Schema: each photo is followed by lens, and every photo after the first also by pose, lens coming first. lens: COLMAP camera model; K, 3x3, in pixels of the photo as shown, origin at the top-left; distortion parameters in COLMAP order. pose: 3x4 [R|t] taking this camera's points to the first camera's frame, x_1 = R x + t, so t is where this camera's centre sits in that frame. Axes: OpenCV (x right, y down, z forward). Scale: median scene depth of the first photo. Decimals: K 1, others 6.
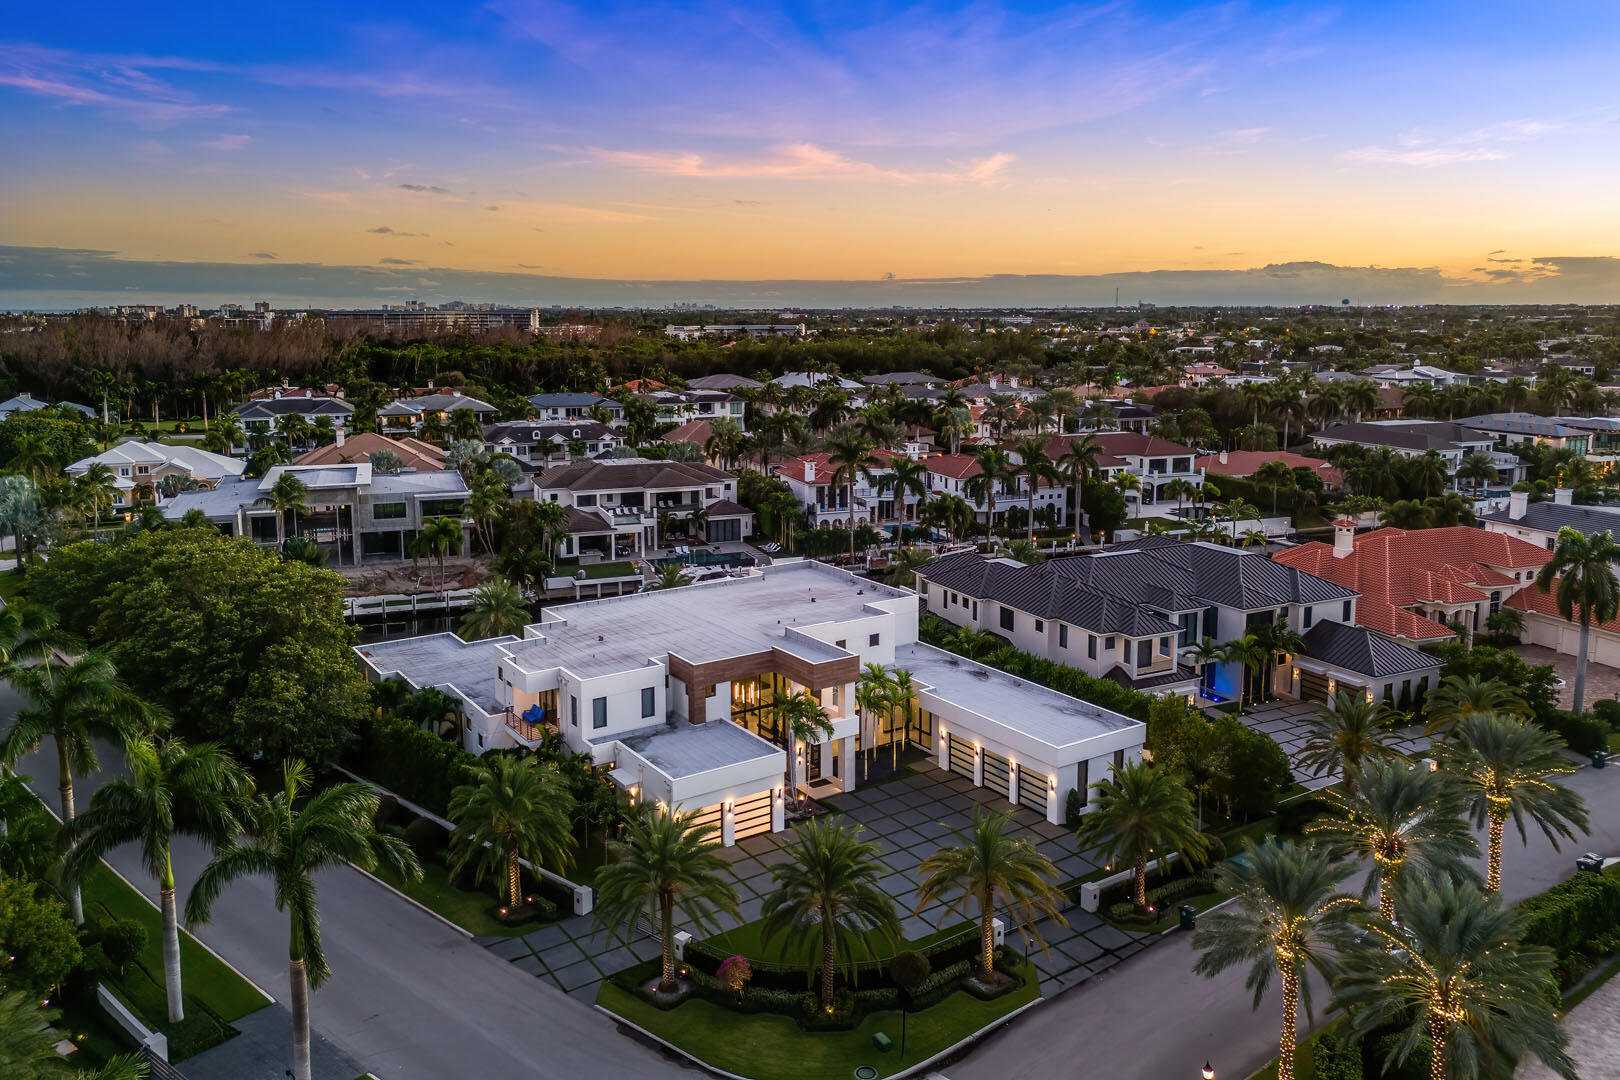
lens RADIAL K [[1187.1, 0, 811.6], [0, 1187.1, 451.4], [0, 0, 1]] dist [0.098291, -0.118522]
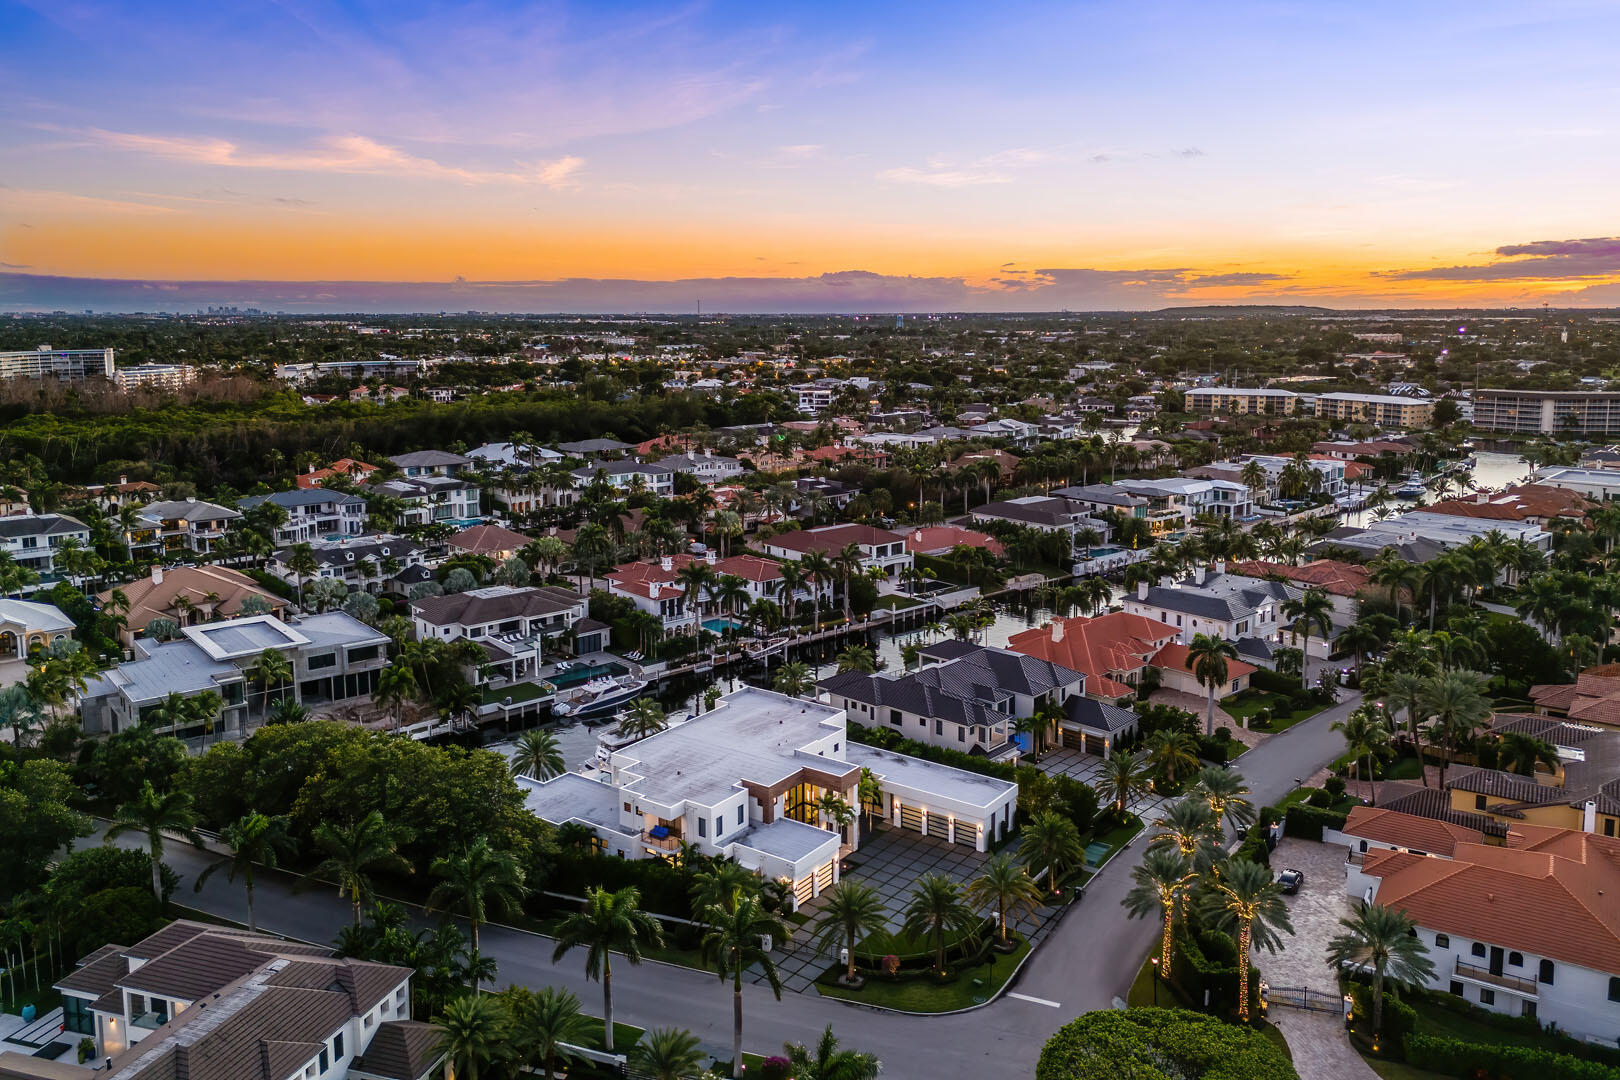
lens RADIAL K [[1187.1, 0, 811.6], [0, 1187.1, 451.4], [0, 0, 1]] dist [0.098291, -0.118522]
pose [[0.939758, -0.041756, 0.339280, -0.444073], [0.042787, 0.999074, 0.004444, -0.213130], [-0.339151, 0.010340, 0.940675, -0.410044]]
